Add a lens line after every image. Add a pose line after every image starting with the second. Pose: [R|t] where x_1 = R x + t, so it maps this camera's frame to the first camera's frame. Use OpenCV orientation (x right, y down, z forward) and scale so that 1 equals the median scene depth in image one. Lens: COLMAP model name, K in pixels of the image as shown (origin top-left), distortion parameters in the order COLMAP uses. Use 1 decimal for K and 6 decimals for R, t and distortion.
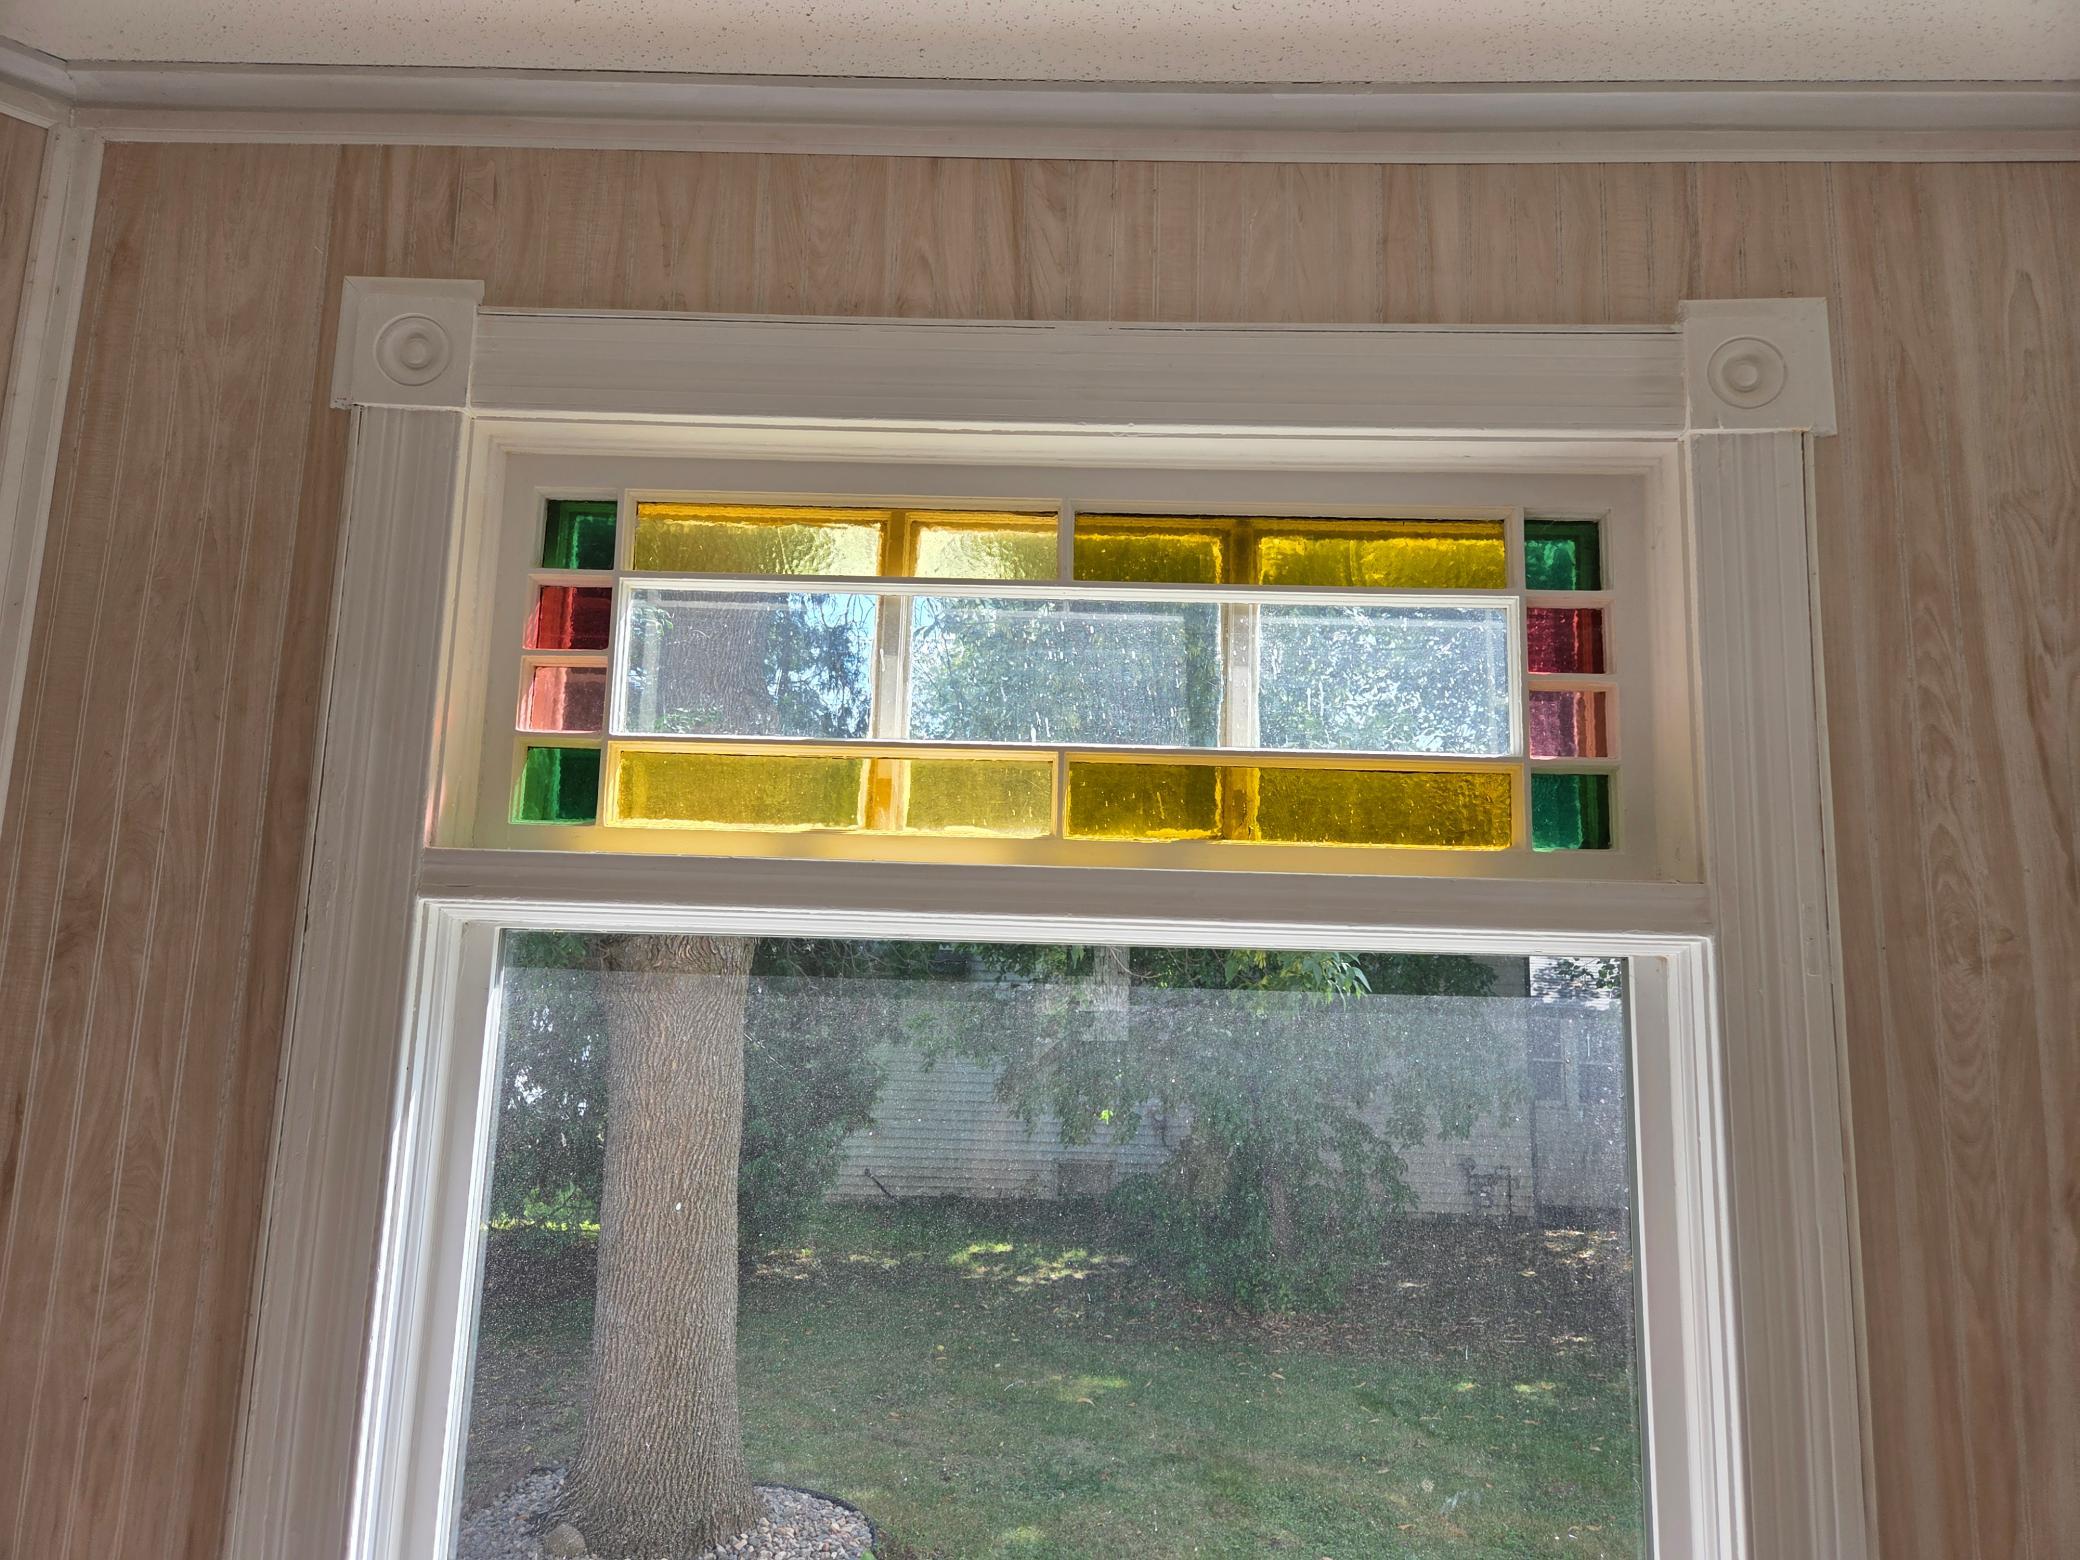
lens RADIAL K [[1394.9, 0, 1029.9], [0, 1394.9, 794.0], [0, 0, 1]] dist [0.070256, -0.062912]
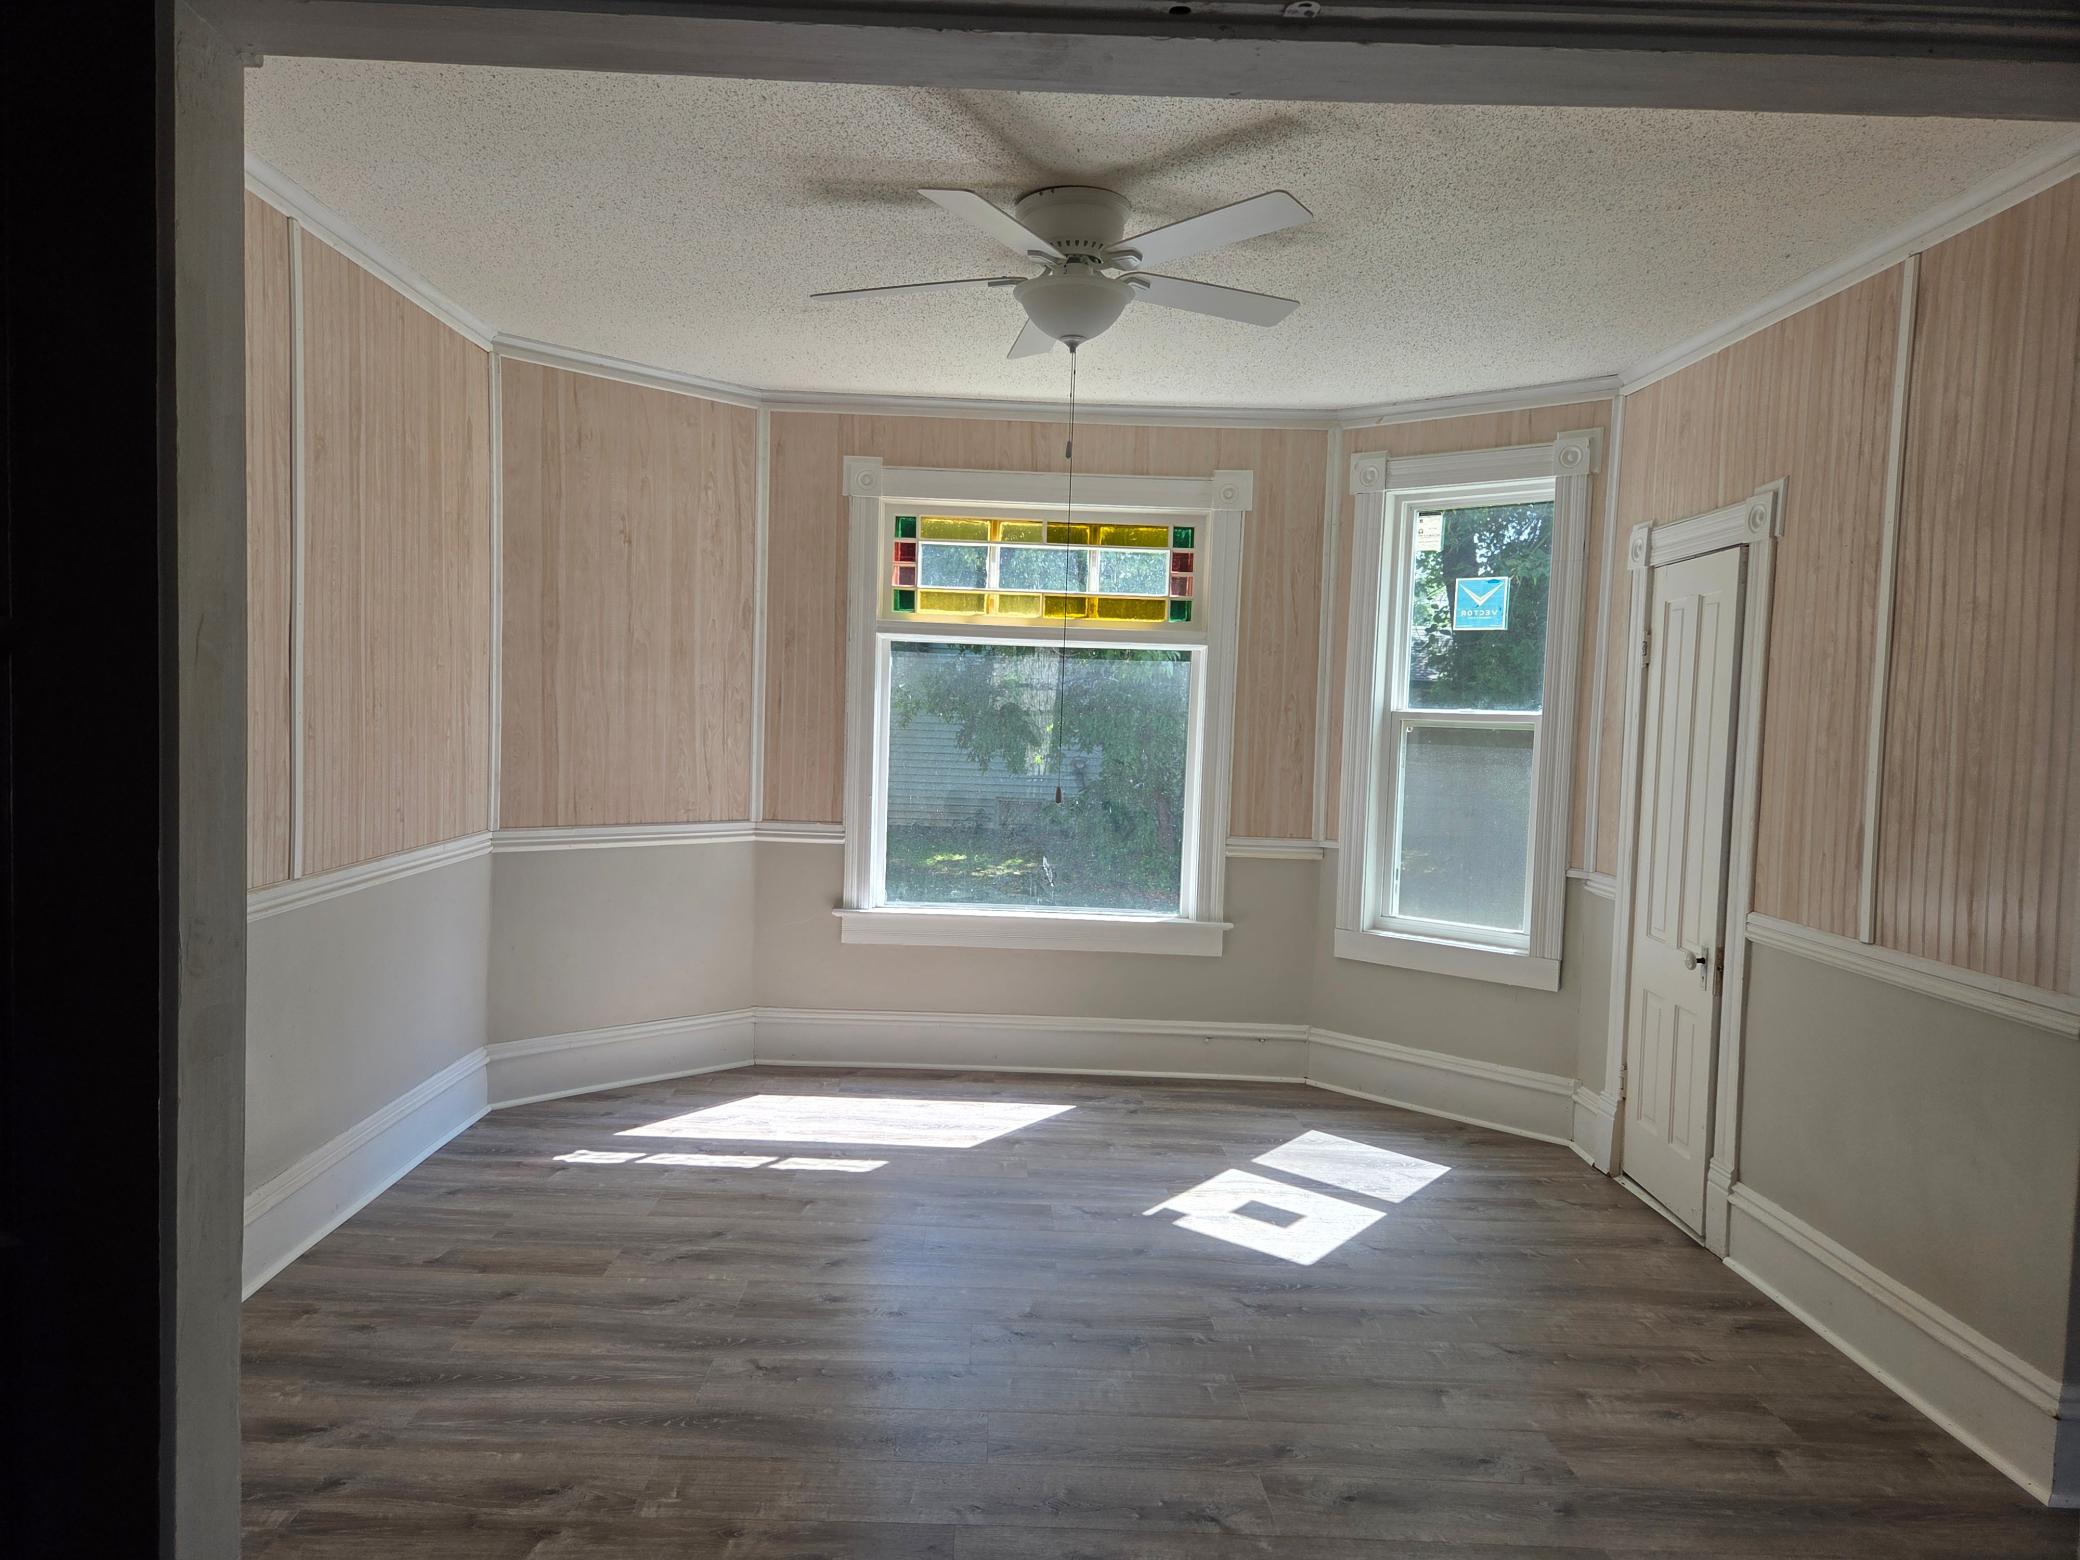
lens RADIAL K [[1394.9, 0, 1029.9], [0, 1394.9, 794.0], [0, 0, 1]] dist [0.070256, -0.062912]
pose [[0.998683, 0.002006, 0.051265, -0.196709], [-0.013586, 0.973904, 0.226553, -0.344369], [-0.049473, -0.226952, 0.972649, -2.650965]]
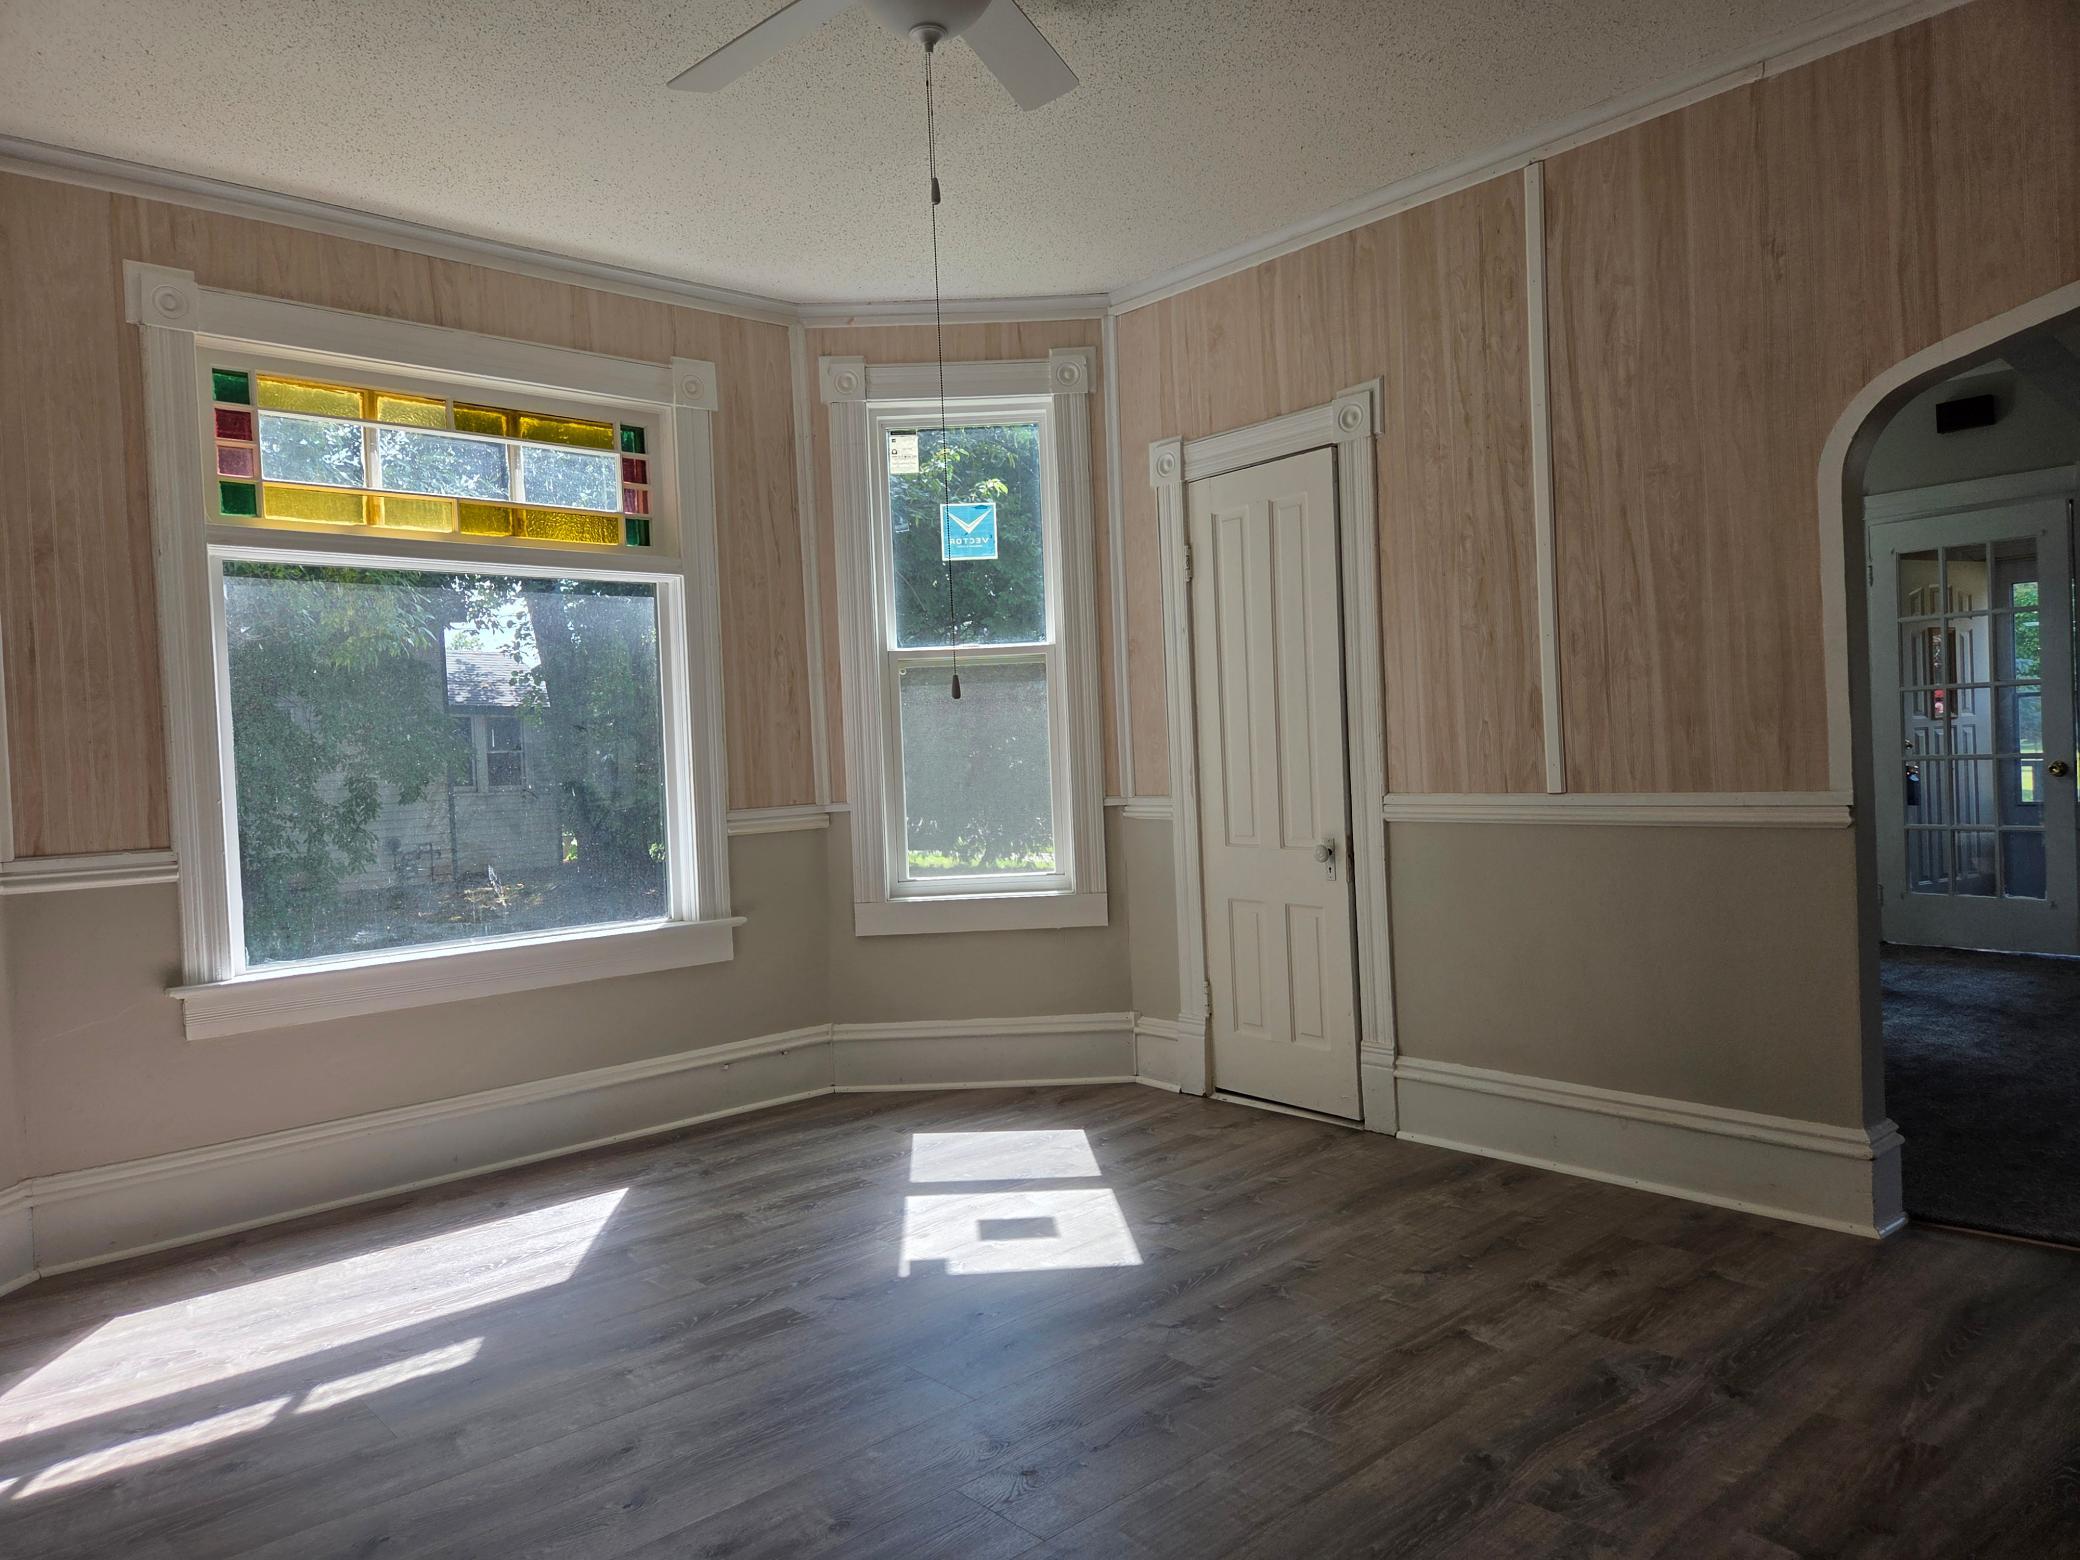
lens RADIAL K [[1381.8, 0, 1030.9], [0, 1381.8, 772.1], [0, 0, 1]] dist [0.085274, -0.084629]
pose [[0.722751, -0.073084, 0.687234, -1.039755], [-0.051517, 0.985929, 0.159028, 0.000760], [-0.689186, -0.150342, 0.708816, -1.670177]]
